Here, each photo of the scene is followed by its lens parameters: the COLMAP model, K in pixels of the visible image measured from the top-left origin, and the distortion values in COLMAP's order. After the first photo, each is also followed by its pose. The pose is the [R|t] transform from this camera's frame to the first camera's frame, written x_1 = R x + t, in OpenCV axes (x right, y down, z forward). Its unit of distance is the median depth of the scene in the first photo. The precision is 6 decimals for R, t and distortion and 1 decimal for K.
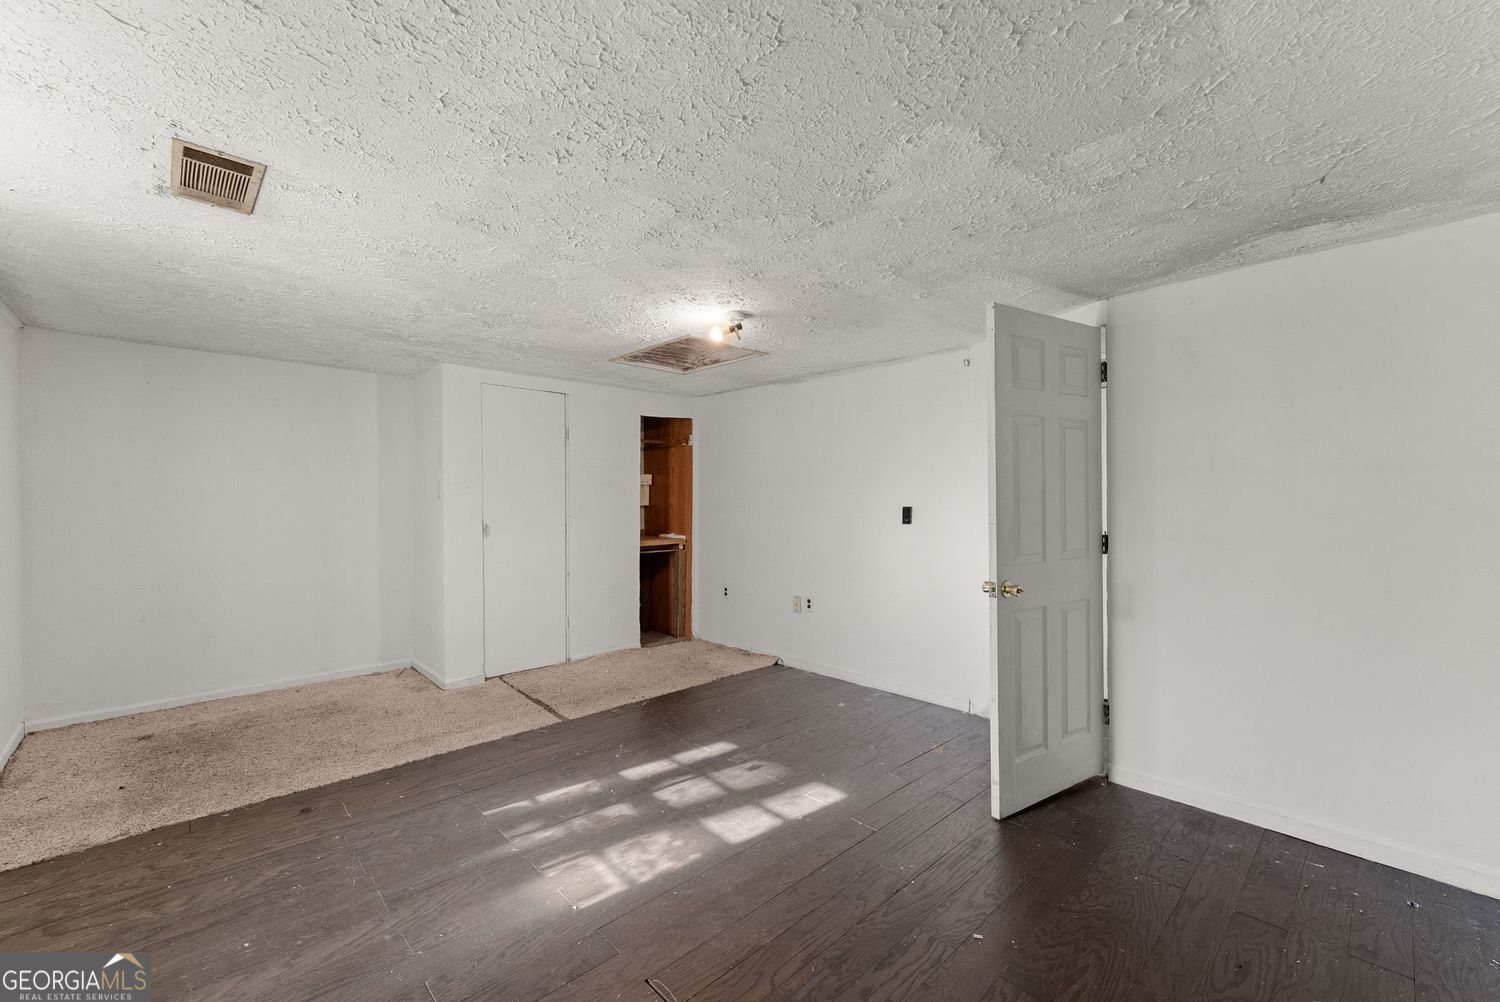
lens RADIAL K [[603.4, 0, 742.6], [0, 603.4, 501.5], [0, 0, 1]] dist [-0.001049, -0.000183]
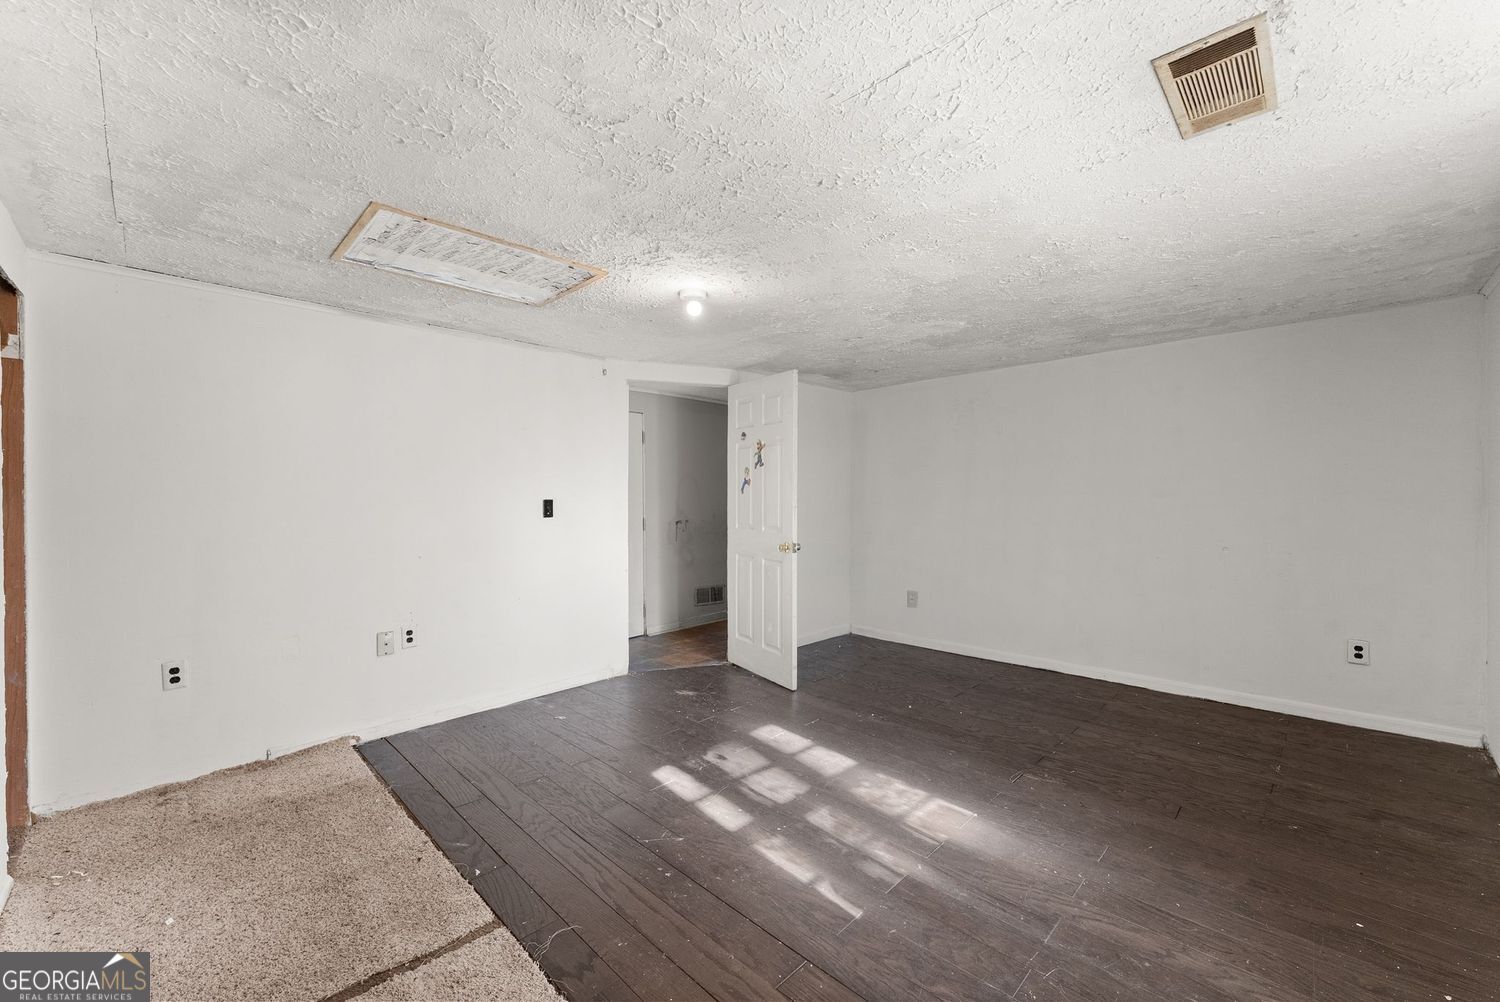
lens RADIAL K [[603.4, 0, 742.6], [0, 603.4, 495.8], [0, 0, 1]] dist [-0.001049, -0.000183]
pose [[-0.032326, -0.001047, 0.999477, -1.047999], [0.003602, 0.999993, 0.001164, 0.003649], [-0.999471, 0.003638, -0.032322, 1.052115]]
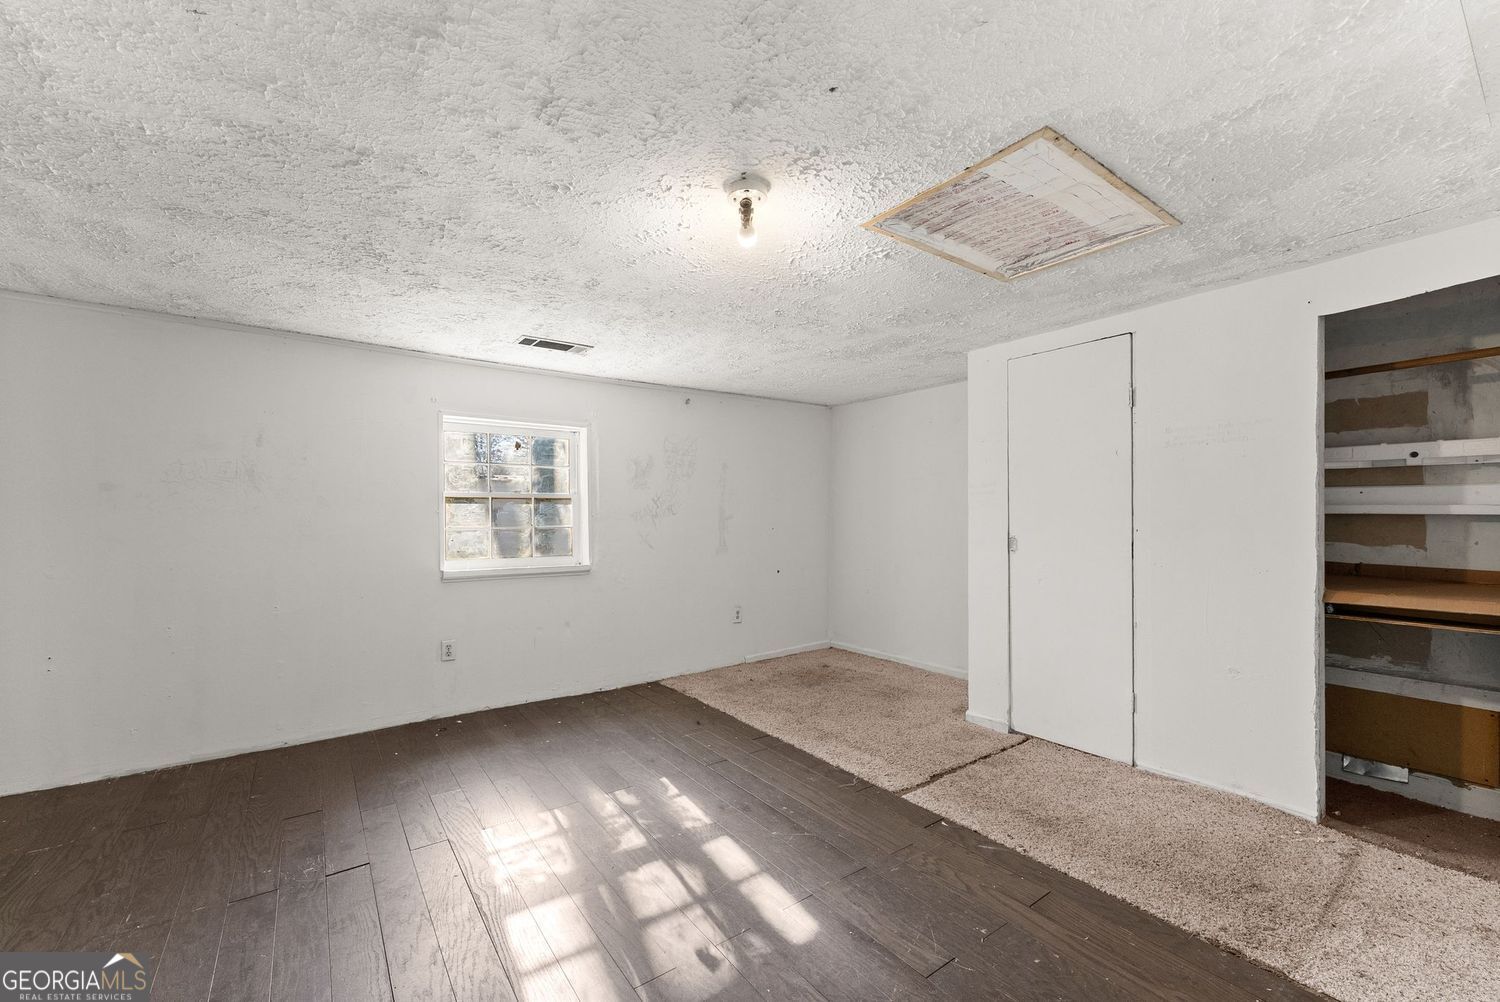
lens RADIAL K [[603.4, 0, 751.4], [0, 603.4, 513.6], [0, 0, 1]] dist [-0.001049, -0.000183]
pose [[-0.120556, -0.000384, -0.992706, 0.631232], [0.004367, 0.999990, -0.000917, 0.011350], [0.992697, -0.004446, -0.120554, 1.182959]]
